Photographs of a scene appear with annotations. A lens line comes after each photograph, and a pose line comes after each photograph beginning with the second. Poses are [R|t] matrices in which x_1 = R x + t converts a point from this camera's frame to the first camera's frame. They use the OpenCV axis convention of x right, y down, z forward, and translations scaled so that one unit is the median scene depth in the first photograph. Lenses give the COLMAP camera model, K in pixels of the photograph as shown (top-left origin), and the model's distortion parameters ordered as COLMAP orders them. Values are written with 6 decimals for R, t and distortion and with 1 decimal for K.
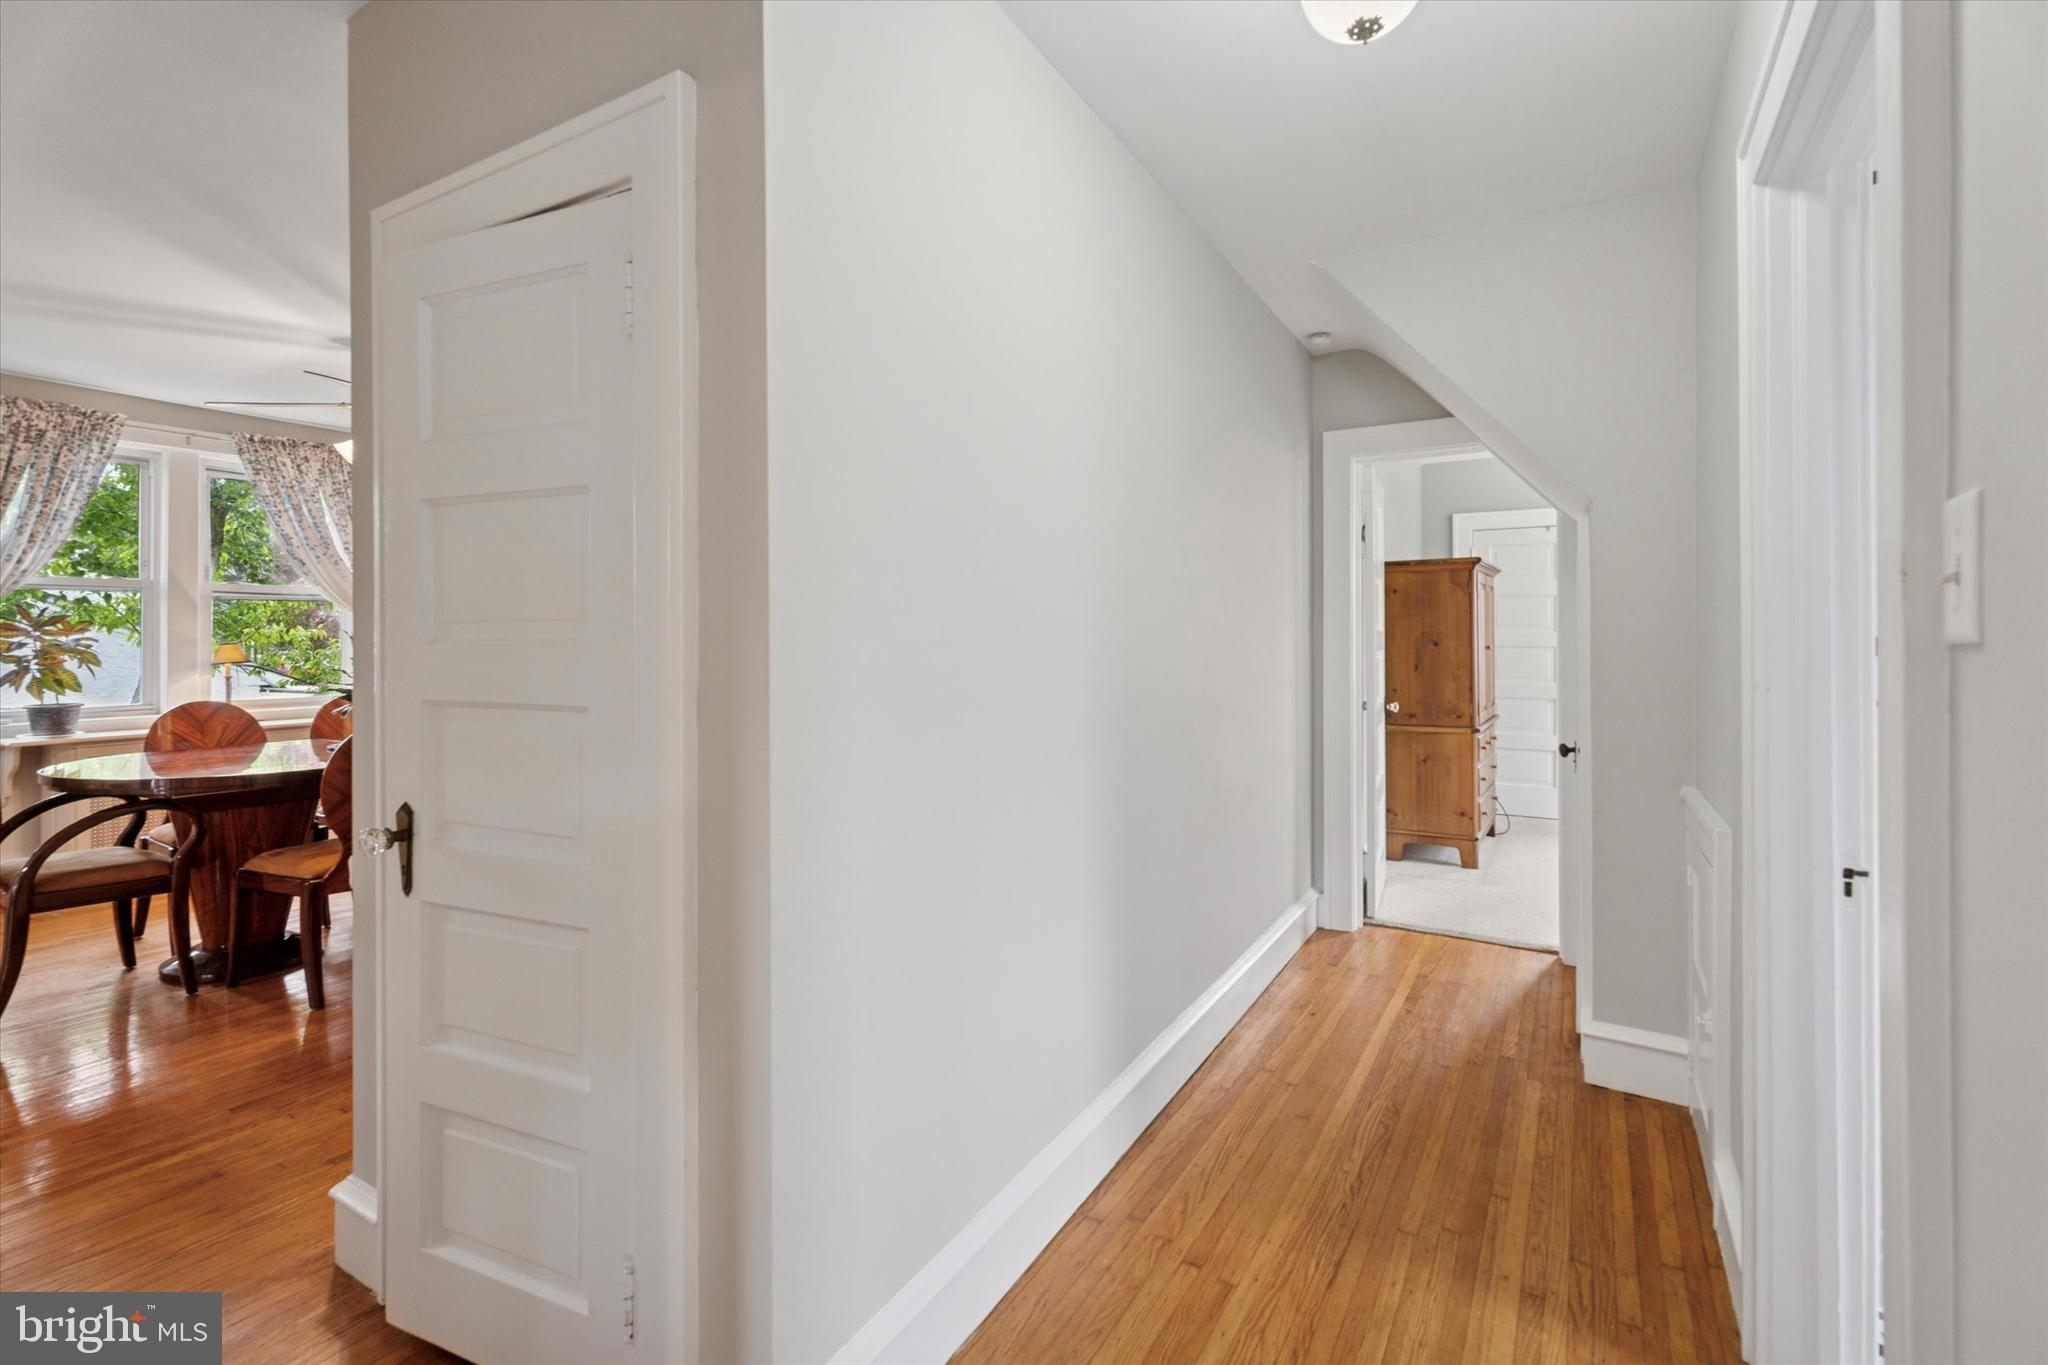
lens RADIAL K [[934.7, 0, 1038.6], [0, 934.7, 667.8], [0, 0, 1]] dist [0.000422, -0.004317]
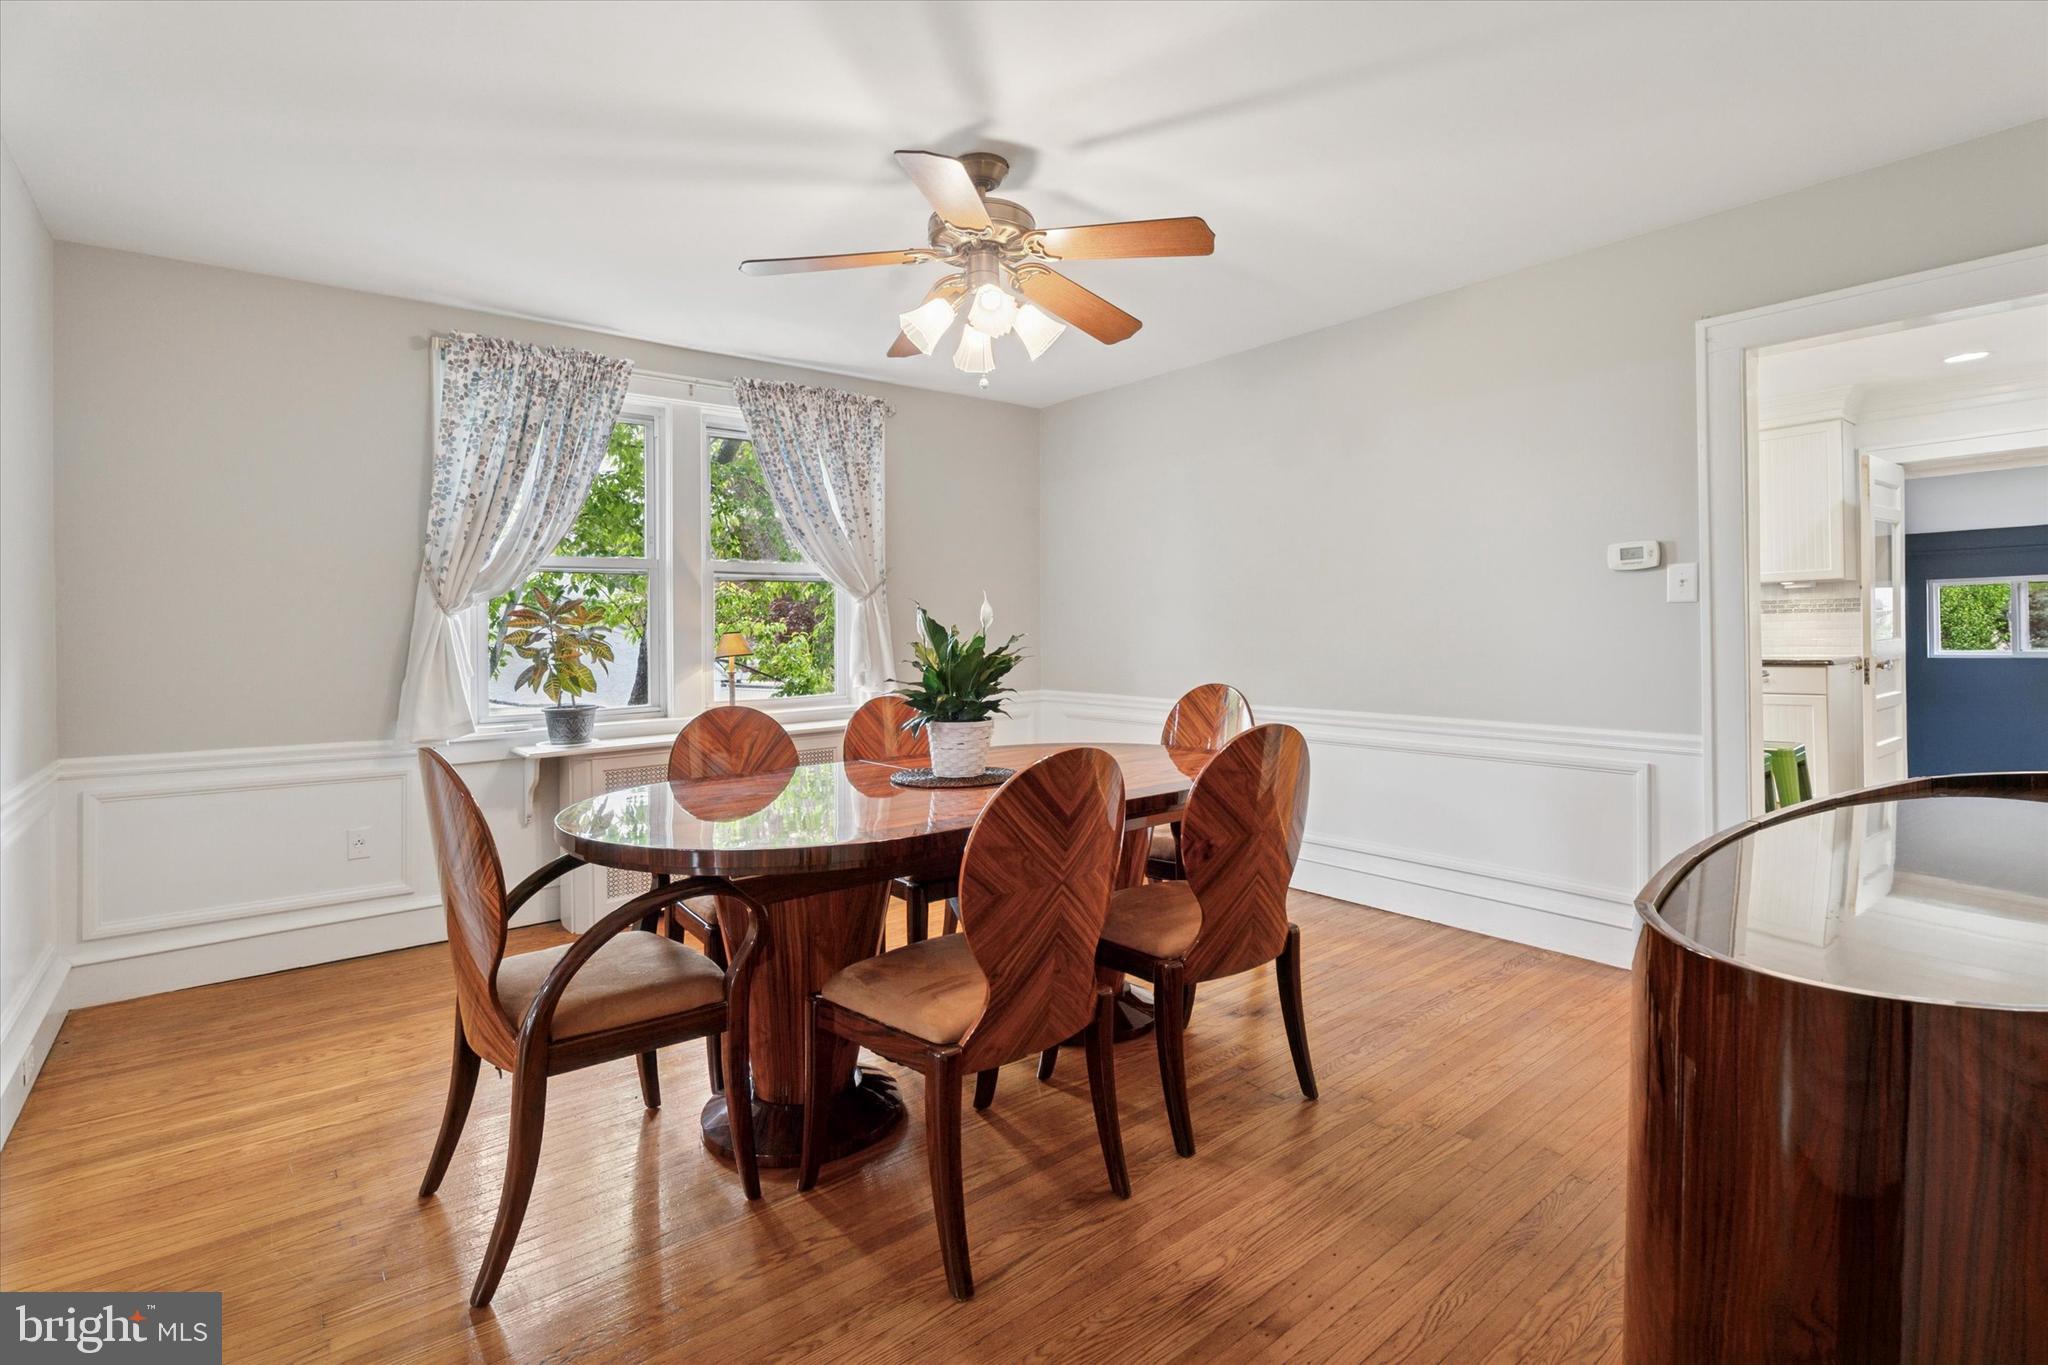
lens RADIAL K [[934.7, 0, 1015.6], [0, 934.7, 668.0], [0, 0, 1]] dist [0.000422, -0.004317]
pose [[0.933887, -0.003499, -0.357551, -0.381470], [0.006669, 0.999949, 0.007635, 0.000786], [0.357505, -0.009515, 0.933863, 0.356141]]
